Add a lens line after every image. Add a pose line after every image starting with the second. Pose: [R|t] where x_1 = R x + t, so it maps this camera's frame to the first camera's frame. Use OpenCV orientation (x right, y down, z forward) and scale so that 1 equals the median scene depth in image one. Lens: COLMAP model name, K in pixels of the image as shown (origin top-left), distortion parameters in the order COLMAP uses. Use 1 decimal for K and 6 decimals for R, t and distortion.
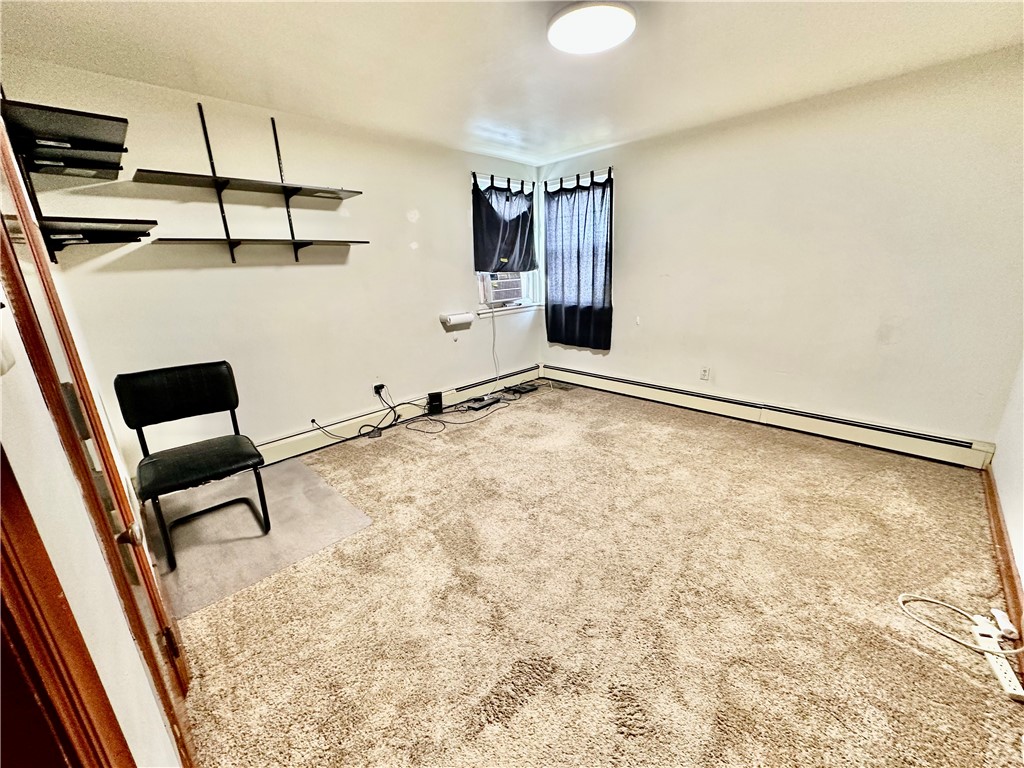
lens RADIAL K [[409.1, 0, 513.3], [0, 409.1, 385.8], [0, 0, 1]] dist [0.007990, -0.000081]
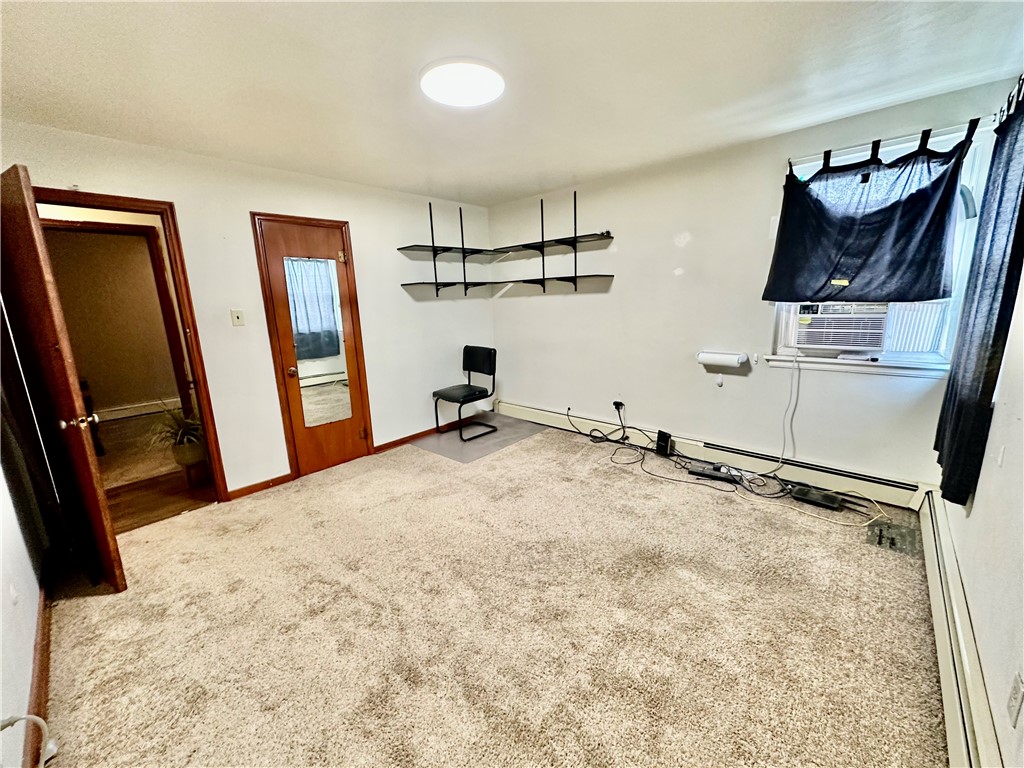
lens RADIAL K [[409.1, 0, 511.4], [0, 409.1, 385.5], [0, 0, 1]] dist [0.007990, -0.000081]
pose [[0.032546, 0.240302, -0.970152, 0.640323], [-0.250102, 0.941743, 0.224875, -0.195732], [0.967672, 0.235319, 0.090750, 0.559497]]
